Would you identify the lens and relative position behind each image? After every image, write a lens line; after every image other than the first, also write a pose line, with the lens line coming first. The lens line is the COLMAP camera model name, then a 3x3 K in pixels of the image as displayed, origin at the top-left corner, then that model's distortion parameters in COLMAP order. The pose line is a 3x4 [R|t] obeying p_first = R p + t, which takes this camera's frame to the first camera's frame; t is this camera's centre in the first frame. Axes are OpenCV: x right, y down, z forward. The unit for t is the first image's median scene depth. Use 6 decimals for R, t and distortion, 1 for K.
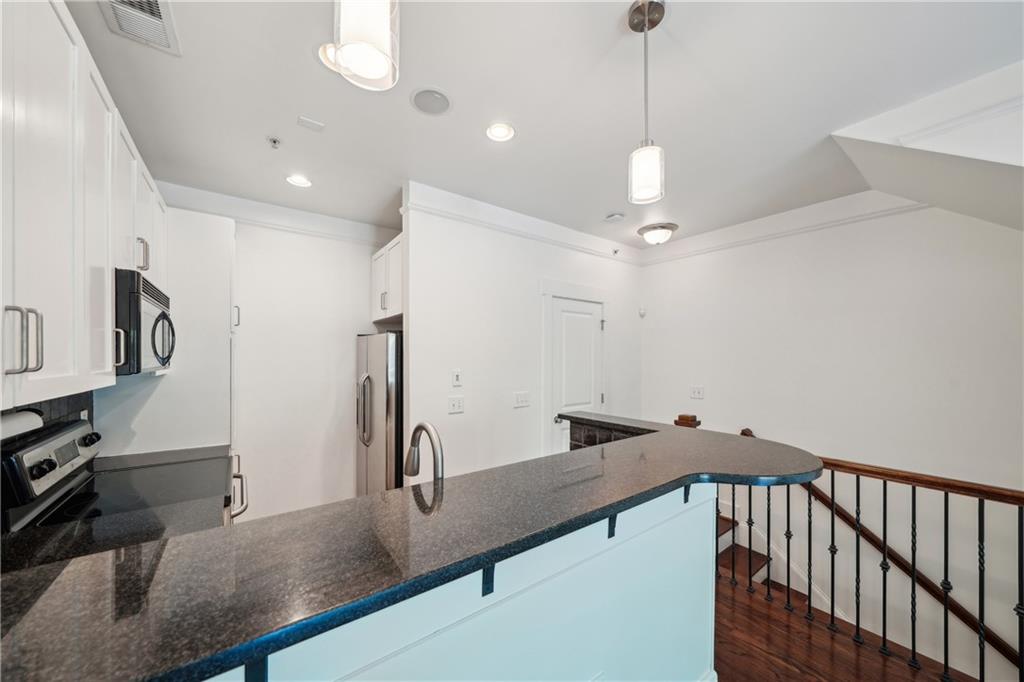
lens RADIAL K [[359.3, 0, 502.9], [0, 359.3, 359.3], [0, 0, 1]] dist [-0.001067, -0.000438]
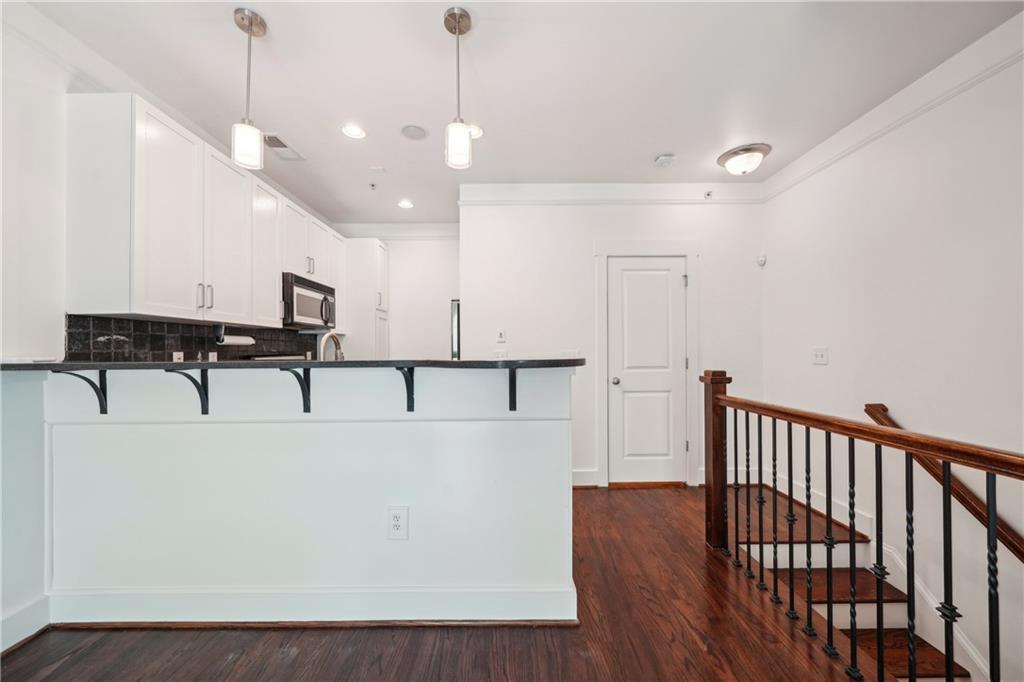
lens RADIAL K [[367.3, 0, 509.8], [0, 367.3, 346.3], [0, 0, 1]] dist [-0.001192, -0.000002]
pose [[0.813866, -0.013214, -0.580902, 0.685695], [0.005090, 0.999865, -0.015614, 0.120843], [0.581030, 0.009752, 0.813823, 0.018981]]
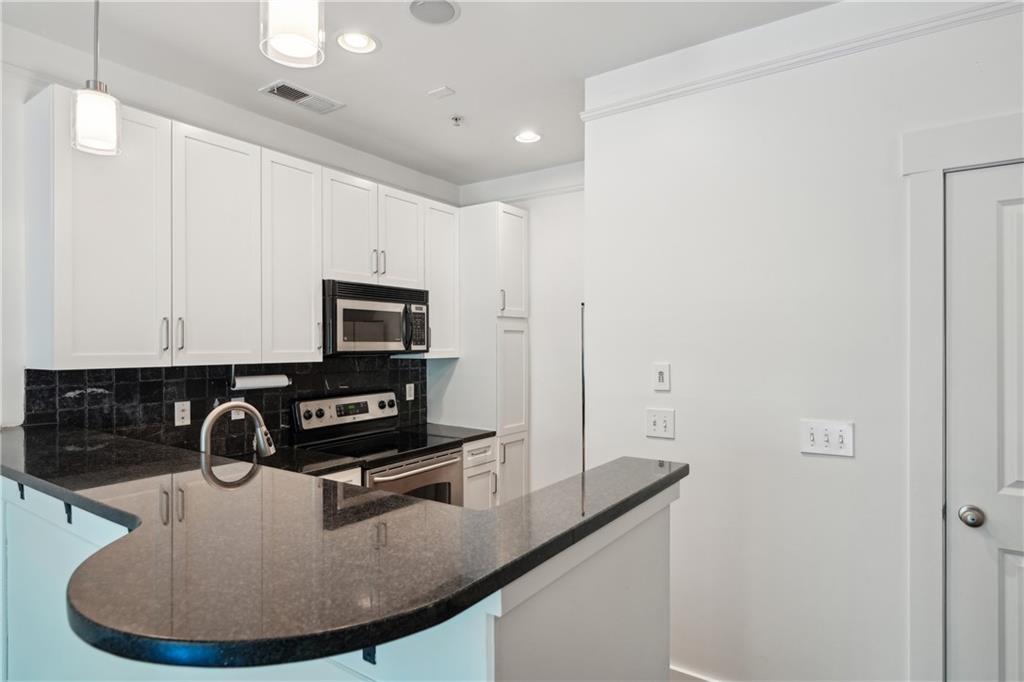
lens RADIAL K [[558.8, 0, 517.9], [0, 558.8, 343.4], [0, 0, 1]] dist [0.007038, -0.001328]
pose [[0.338989, -0.003691, -0.940783, 0.709208], [-0.002155, 0.999987, -0.004700, 0.003875], [0.940788, 0.003621, 0.338976, 0.543696]]
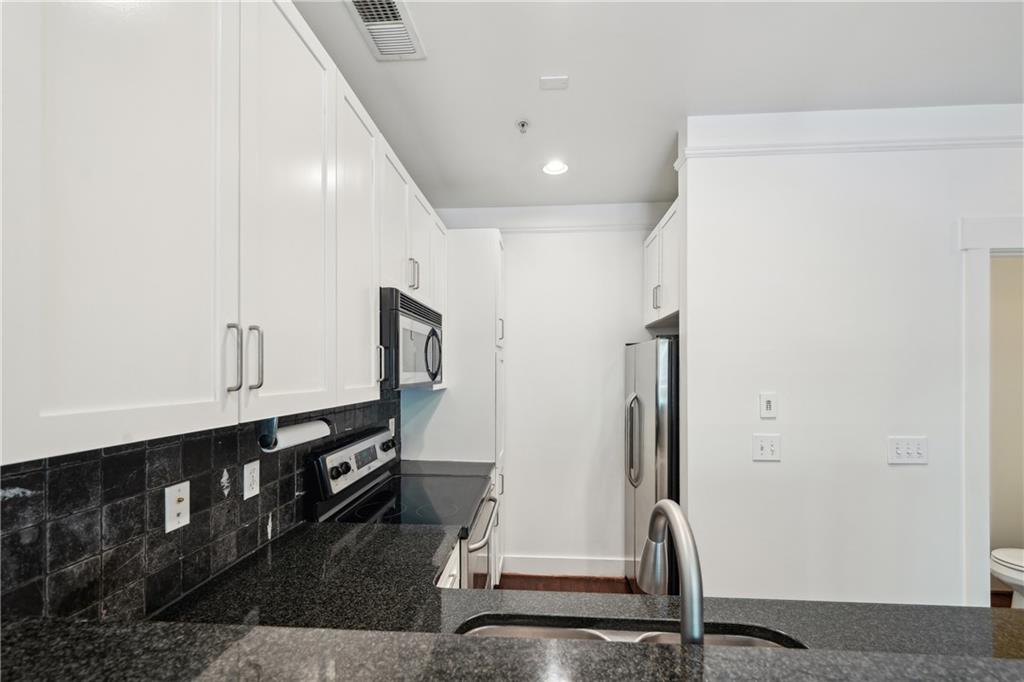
lens RADIAL K [[413.9, 0, 517.0], [0, 413.9, 371.9], [0, 0, 1]] dist [0.002028, -0.000613]
pose [[0.770695, 0.000087, -0.637204, -0.004996], [-0.002523, 0.999993, -0.002916, -0.003693], [0.637199, 0.003855, 0.770689, 0.183151]]
